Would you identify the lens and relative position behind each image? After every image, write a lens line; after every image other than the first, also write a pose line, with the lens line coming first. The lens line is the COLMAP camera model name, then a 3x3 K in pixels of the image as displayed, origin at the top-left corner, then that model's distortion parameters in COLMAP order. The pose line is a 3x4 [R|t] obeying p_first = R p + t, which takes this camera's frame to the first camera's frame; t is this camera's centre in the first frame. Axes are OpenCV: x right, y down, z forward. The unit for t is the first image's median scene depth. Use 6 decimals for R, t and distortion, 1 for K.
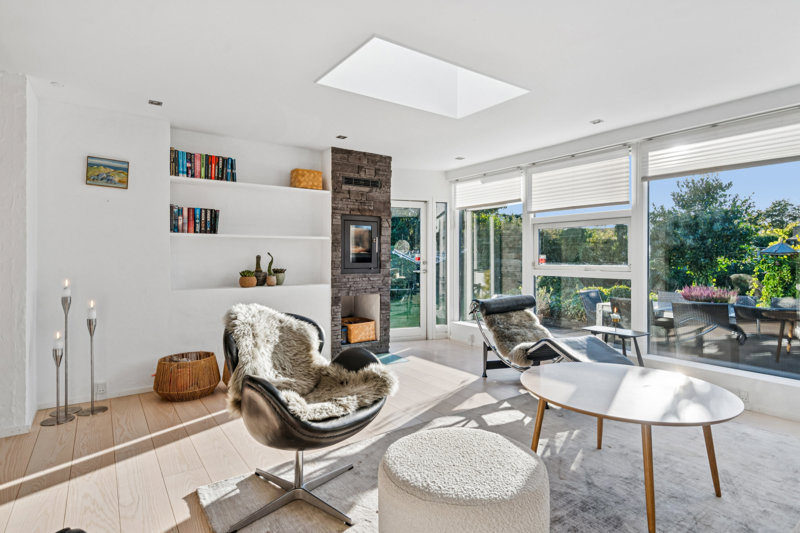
lens RADIAL K [[422.8, 0, 399.7], [0, 422.8, 254.7], [0, 0, 1]] dist [-0.000999, -0.000372]
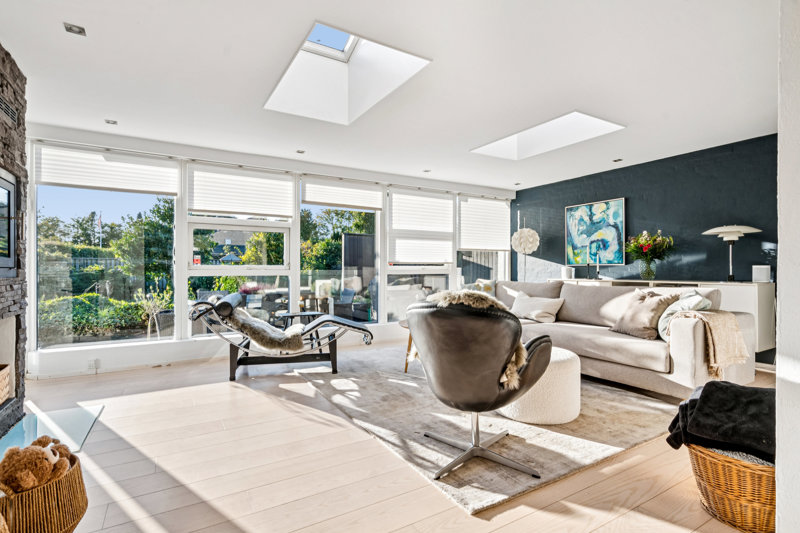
lens RADIAL K [[396.4, 0, 400.0], [0, 396.4, 266.5], [0, 0, 1]] dist [0.002082, 0.000342]
pose [[0.076346, 0.007282, 0.997055, -0.768395], [-0.003412, 0.999969, -0.007042, 0.044438], [-0.997076, -0.002864, 0.076369, 0.651981]]
